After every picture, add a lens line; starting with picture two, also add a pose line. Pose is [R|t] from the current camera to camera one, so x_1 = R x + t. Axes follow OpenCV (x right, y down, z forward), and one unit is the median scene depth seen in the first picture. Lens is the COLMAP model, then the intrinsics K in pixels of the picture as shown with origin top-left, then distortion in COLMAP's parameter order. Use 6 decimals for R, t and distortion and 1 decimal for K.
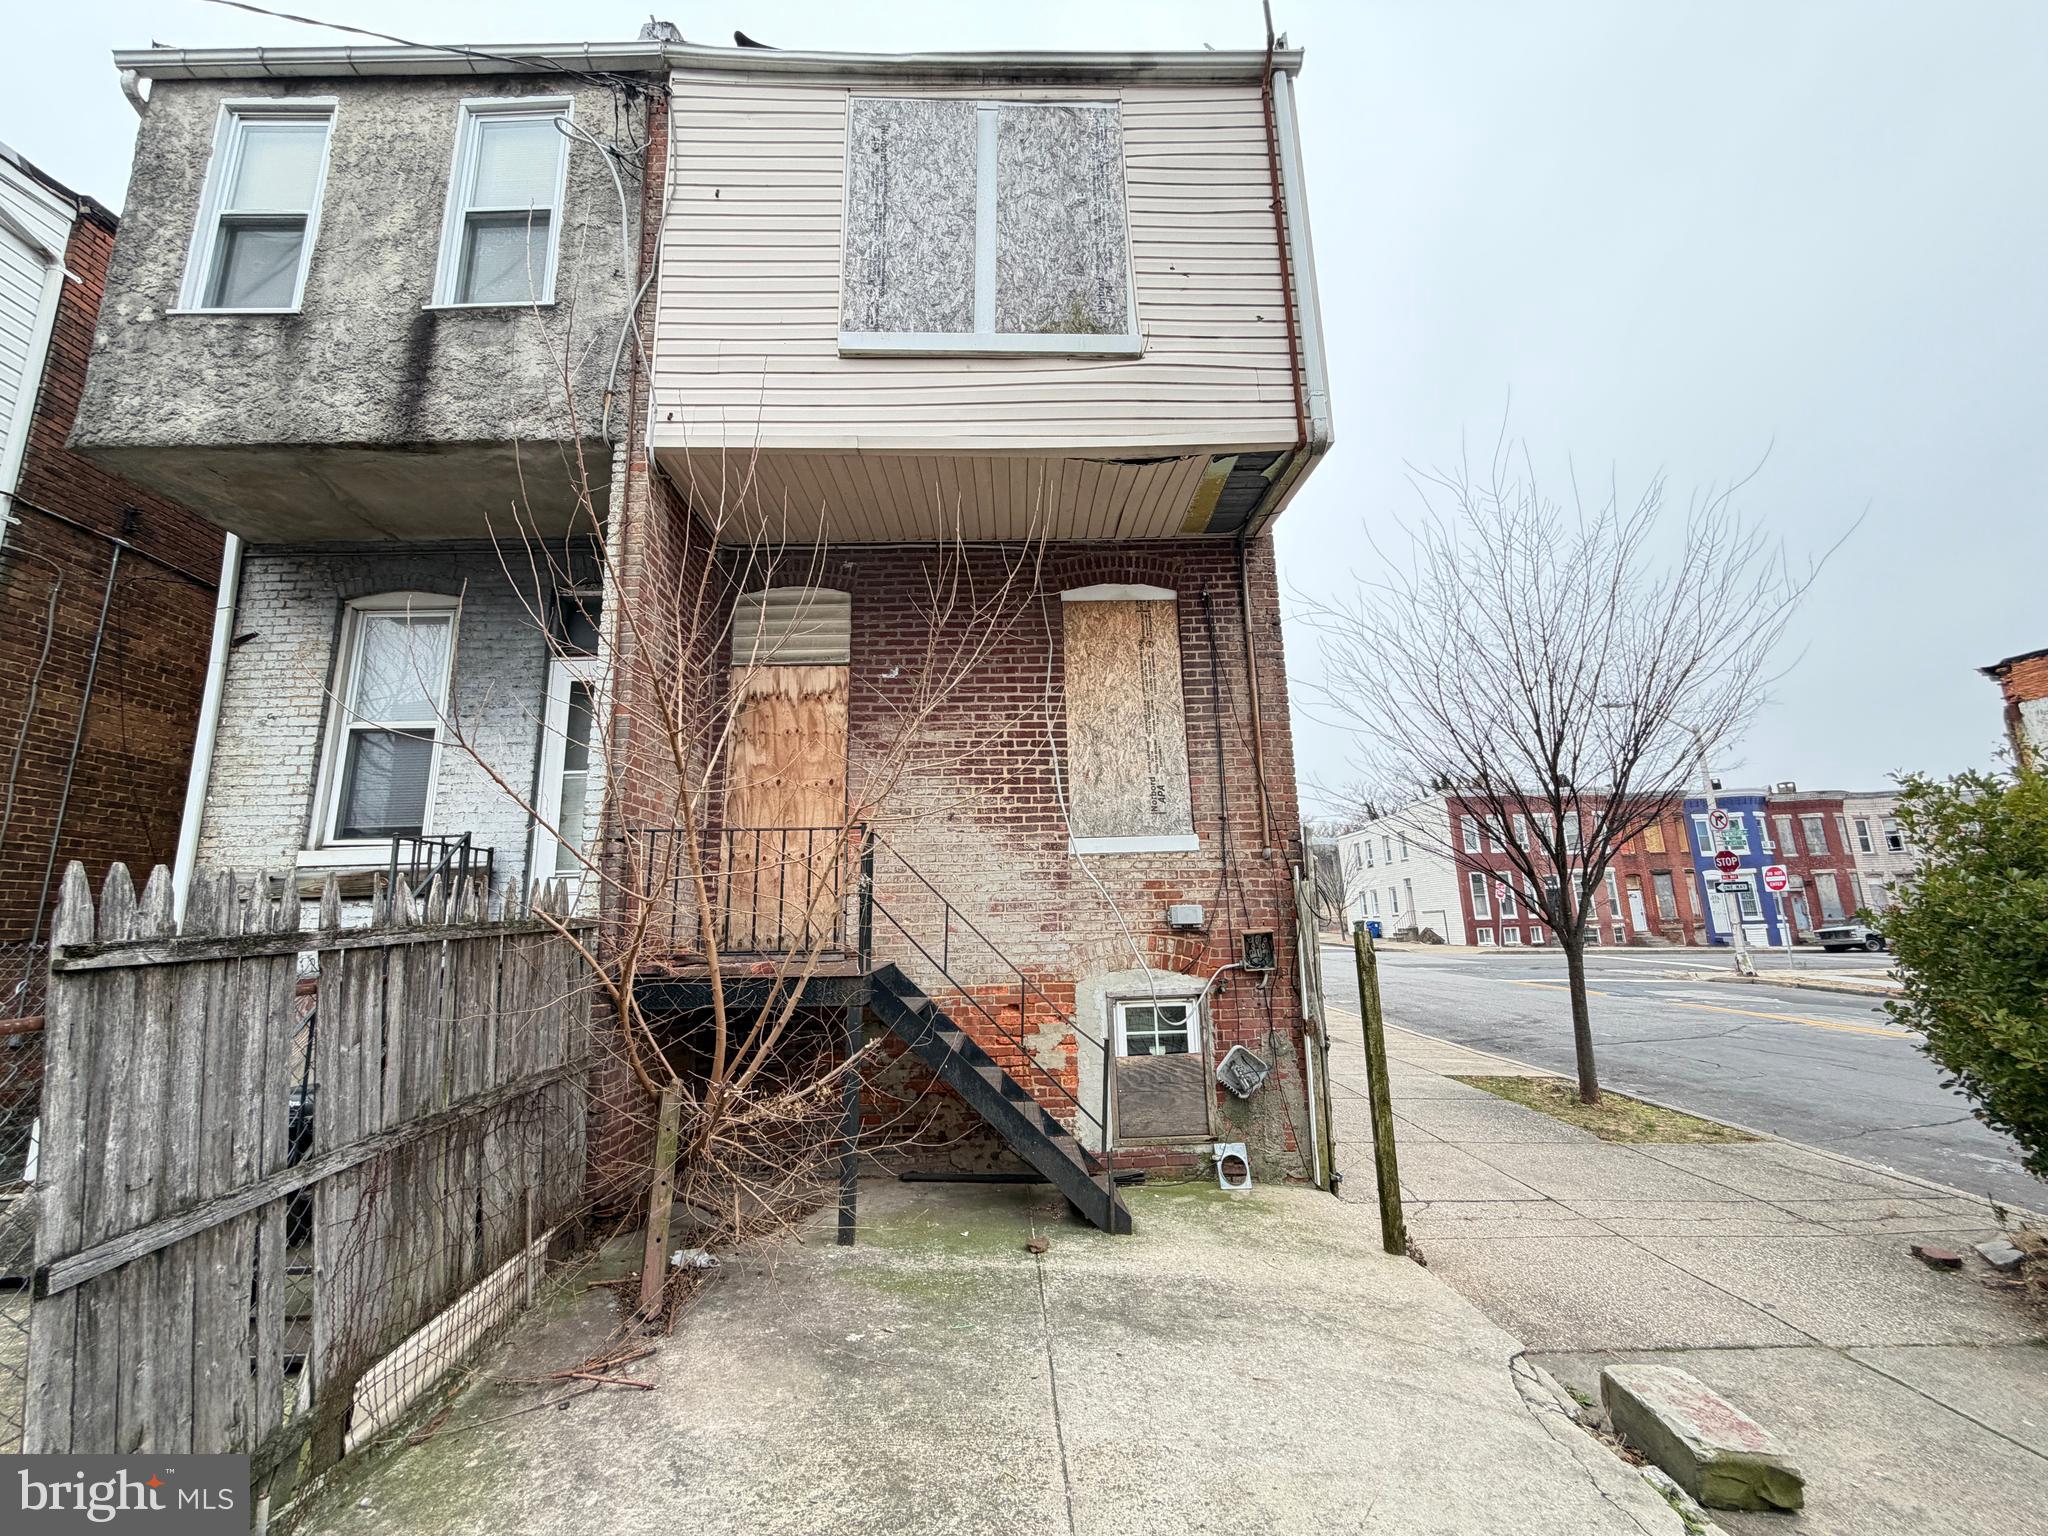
lens RADIAL K [[812.0, 0, 1019.1], [0, 812.0, 771.4], [0, 0, 1]] dist [-0.000915, 0.000171]
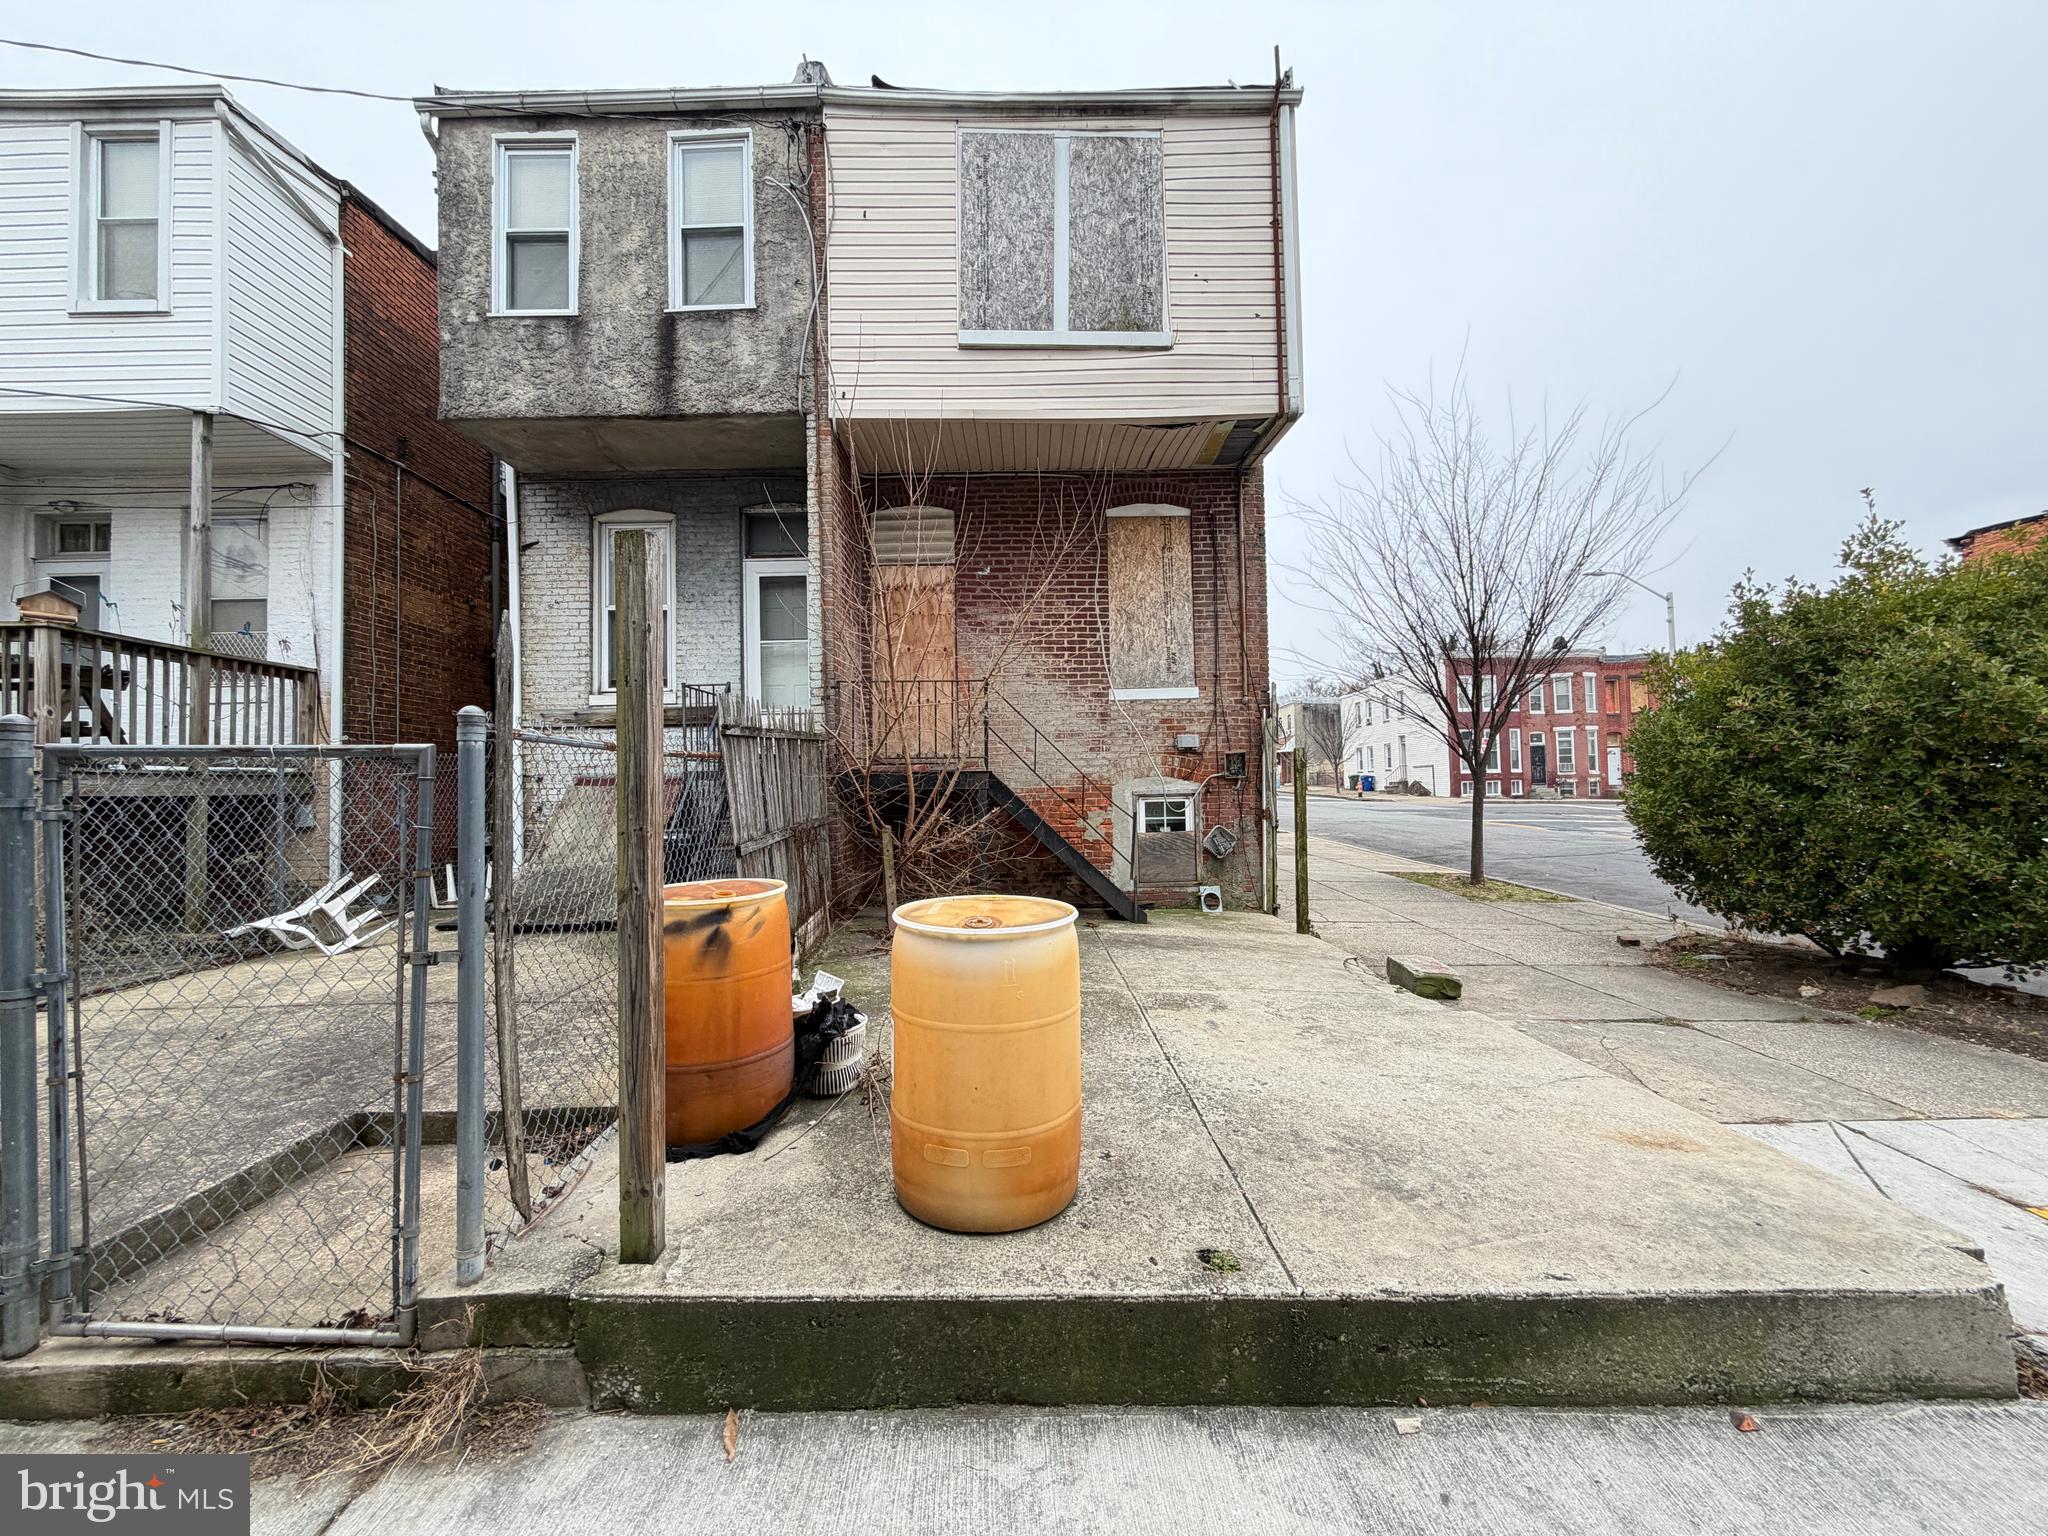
lens RADIAL K [[812.0, 0, 1019.1], [0, 812.0, 771.4], [0, 0, 1]] dist [-0.000915, 0.000171]
pose [[0.999928, 0.005704, -0.010534, -0.090128], [-0.003803, 0.985027, 0.172358, -0.024234], [0.011359, -0.172305, 0.984978, -0.493809]]
